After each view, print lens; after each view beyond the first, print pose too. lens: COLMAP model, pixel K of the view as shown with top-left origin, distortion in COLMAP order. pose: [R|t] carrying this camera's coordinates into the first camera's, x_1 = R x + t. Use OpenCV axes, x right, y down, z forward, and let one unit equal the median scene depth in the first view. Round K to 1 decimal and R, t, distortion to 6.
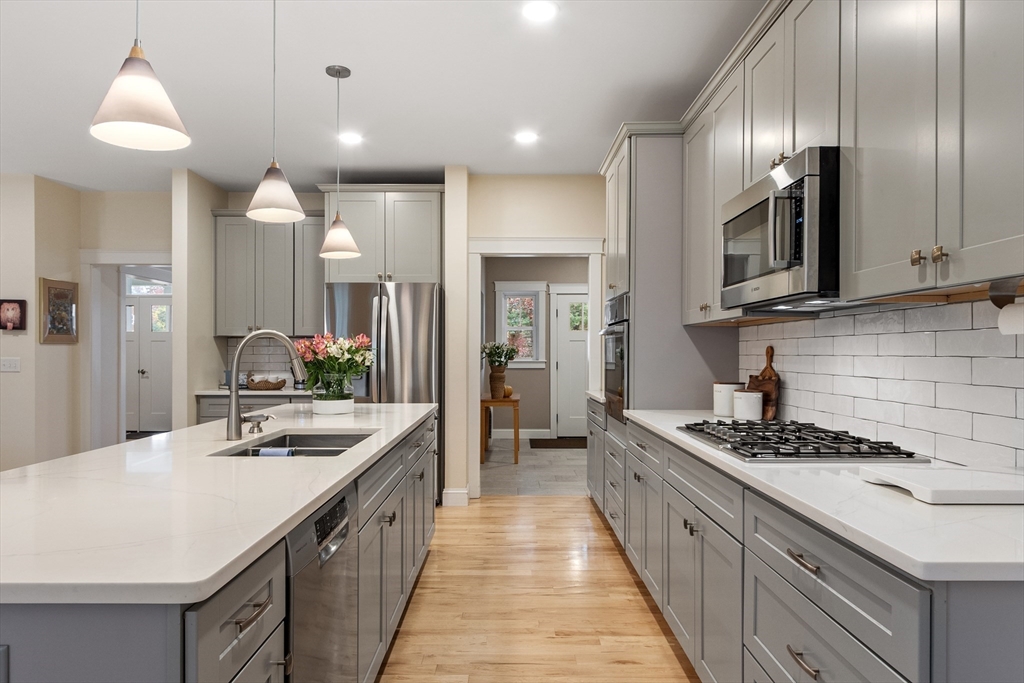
lens RADIAL K [[623.6, 0, 496.0], [0, 623.6, 347.4], [0, 0, 1]] dist [0.005577, 0.000911]
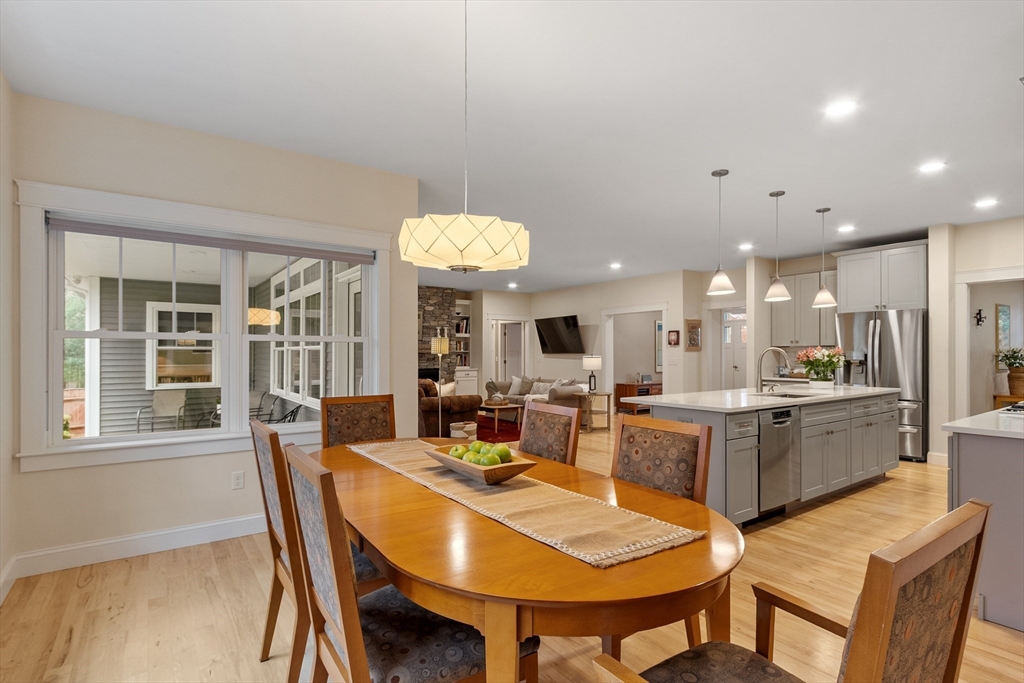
lens RADIAL K [[505.9, 0, 509.6], [0, 505.9, 353.7], [0, 0, 1]] dist [0.001129, 0.000056]
pose [[0.583072, -0.001919, -0.812418, 0.295374], [0.008077, 0.999961, 0.003435, -0.009630], [0.812380, -0.008565, 0.583065, -0.453802]]
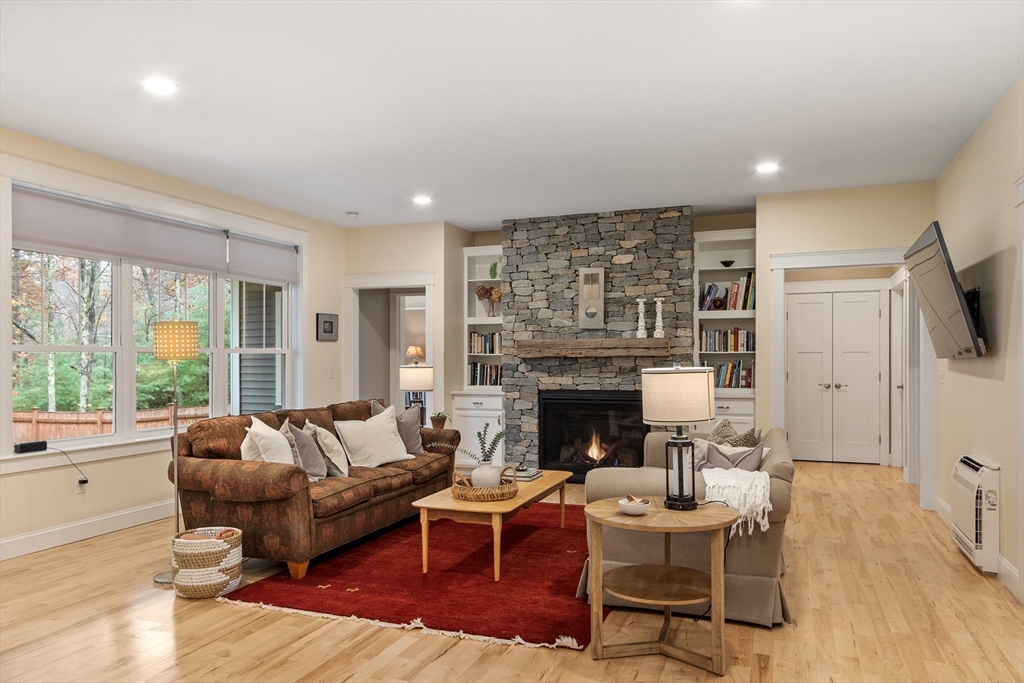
lens RADIAL K [[758.7, 0, 514.5], [0, 758.7, 360.2], [0, 0, 1]] dist [0.013317, 0.000772]
pose [[-0.358249, 0.004702, -0.933614, -0.205540], [0.010879, 0.999940, 0.000862, -0.004825], [0.933563, -0.009848, -0.358278, 0.872067]]
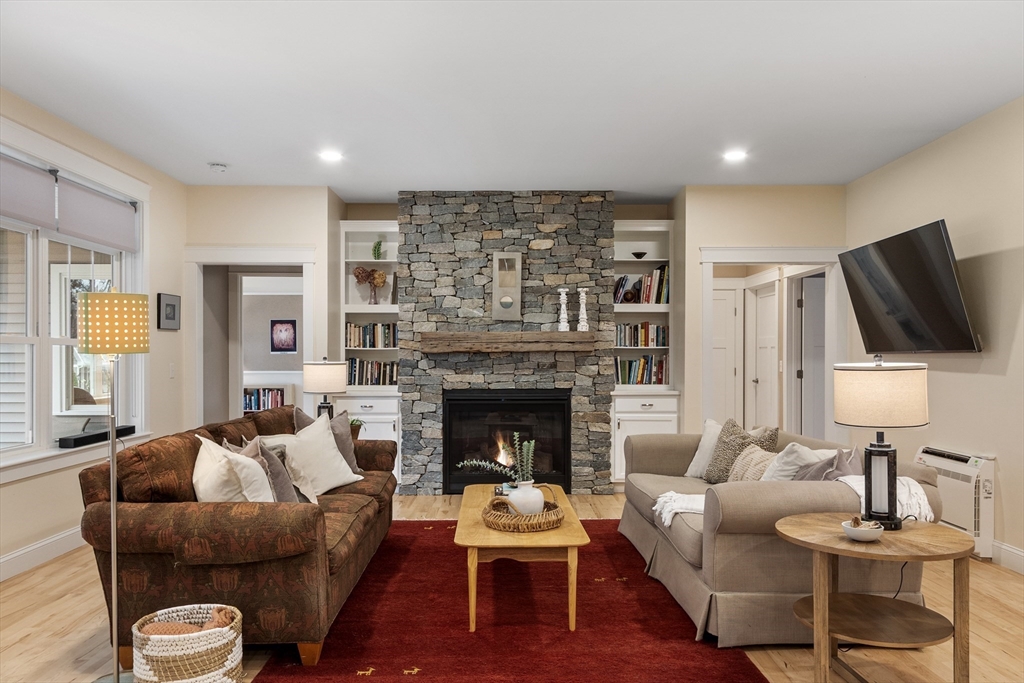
lens RADIAL K [[758.7, 0, 514.5], [0, 758.7, 360.2], [0, 0, 1]] dist [0.013317, 0.000772]
pose [[0.020906, 0.009674, -0.999735, -0.319688], [0.008937, 0.999911, 0.009863, -0.006660], [0.999741, -0.009141, 0.020818, 0.459873]]
